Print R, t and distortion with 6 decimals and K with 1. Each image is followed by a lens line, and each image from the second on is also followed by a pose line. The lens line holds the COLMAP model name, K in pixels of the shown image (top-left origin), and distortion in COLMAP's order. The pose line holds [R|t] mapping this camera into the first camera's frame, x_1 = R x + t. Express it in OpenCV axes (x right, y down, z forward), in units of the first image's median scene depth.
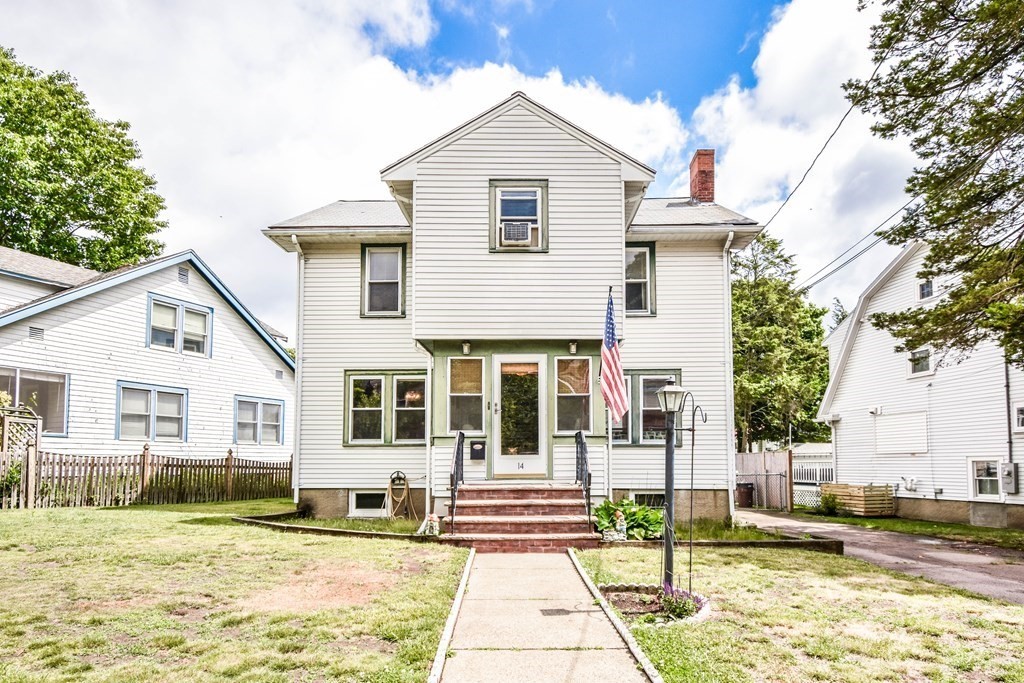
lens RADIAL K [[586.3, 0, 516.9], [0, 586.3, 449.4], [0, 0, 1]] dist [-0.009029, 0.001677]
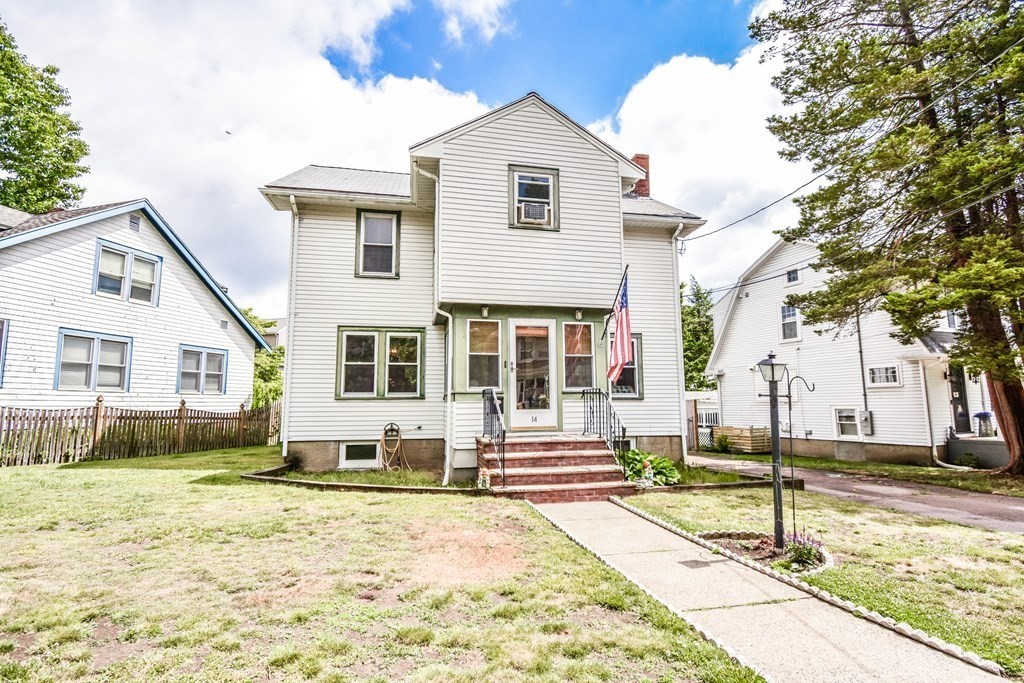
lens RADIAL K [[516.6, 0, 508.3], [0, 516.6, 355.2], [0, 0, 1]] dist [0.000842, -0.013263]
pose [[0.976528, 0.016469, 0.214760, -0.198558], [-0.000534, 0.997255, -0.074048, -0.015767], [-0.215389, 0.072195, 0.973856, 0.044575]]
